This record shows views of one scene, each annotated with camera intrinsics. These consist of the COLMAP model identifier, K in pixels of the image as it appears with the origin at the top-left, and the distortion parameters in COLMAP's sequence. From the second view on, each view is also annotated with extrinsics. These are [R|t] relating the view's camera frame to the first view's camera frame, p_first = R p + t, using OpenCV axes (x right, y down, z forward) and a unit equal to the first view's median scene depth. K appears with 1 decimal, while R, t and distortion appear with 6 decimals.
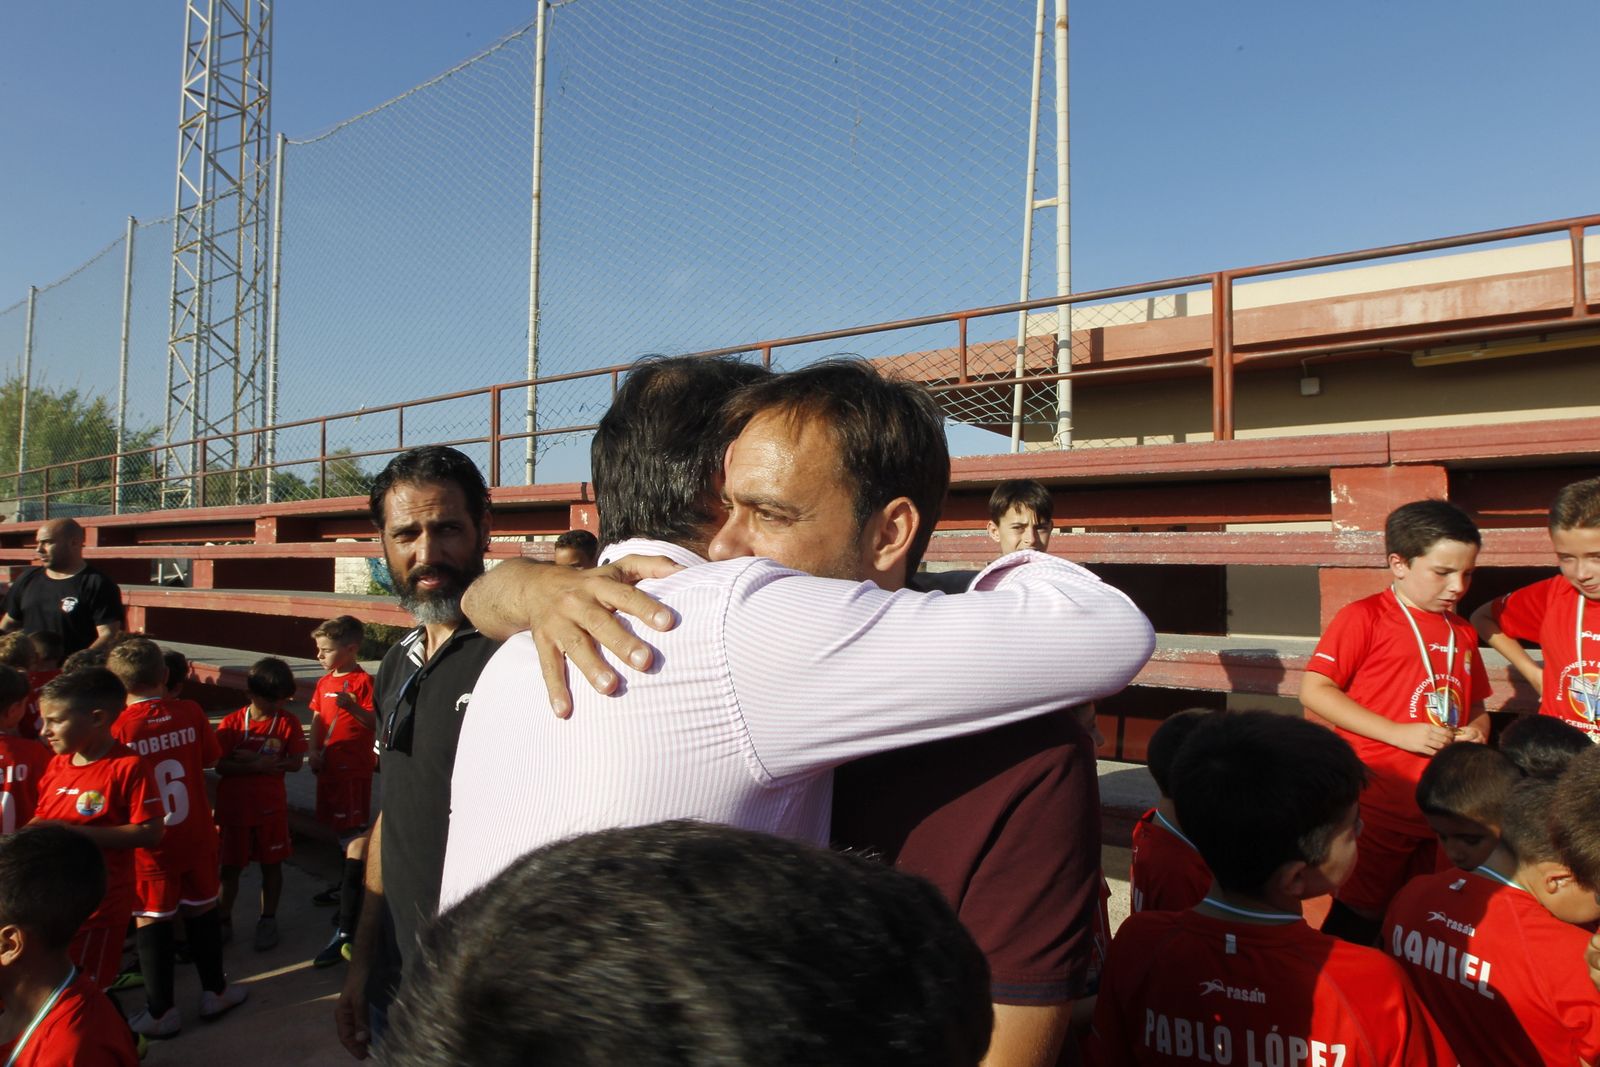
lens RADIAL K [[933.9, 0, 790.8], [0, 933.9, 532.2], [0, 0, 1]] dist [-0.068049, 0.029812]
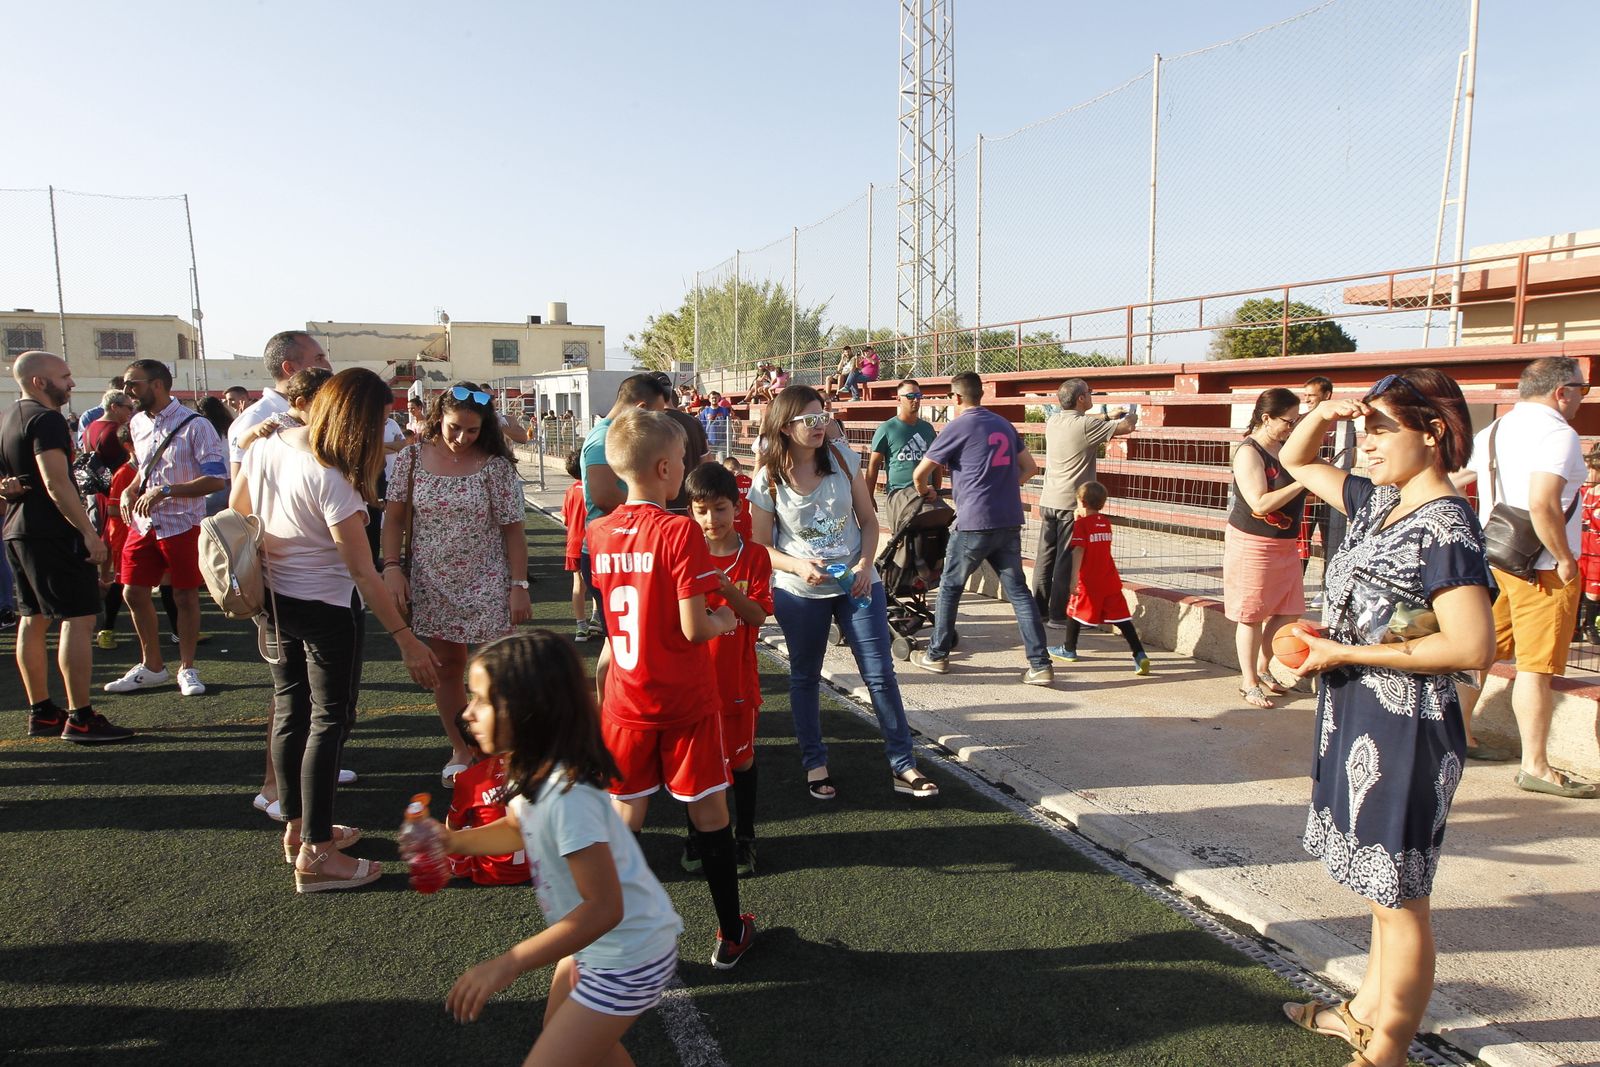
lens RADIAL K [[959.6, 0, 793.8], [0, 959.6, 531.5], [0, 0, 1]] dist [-0.062123, 0.026047]
pose [[0.830390, 0.060451, -0.553893, 0.213460], [0.028561, 0.988172, 0.150665, -0.027216], [0.556450, -0.140931, 0.818842, -1.075513]]
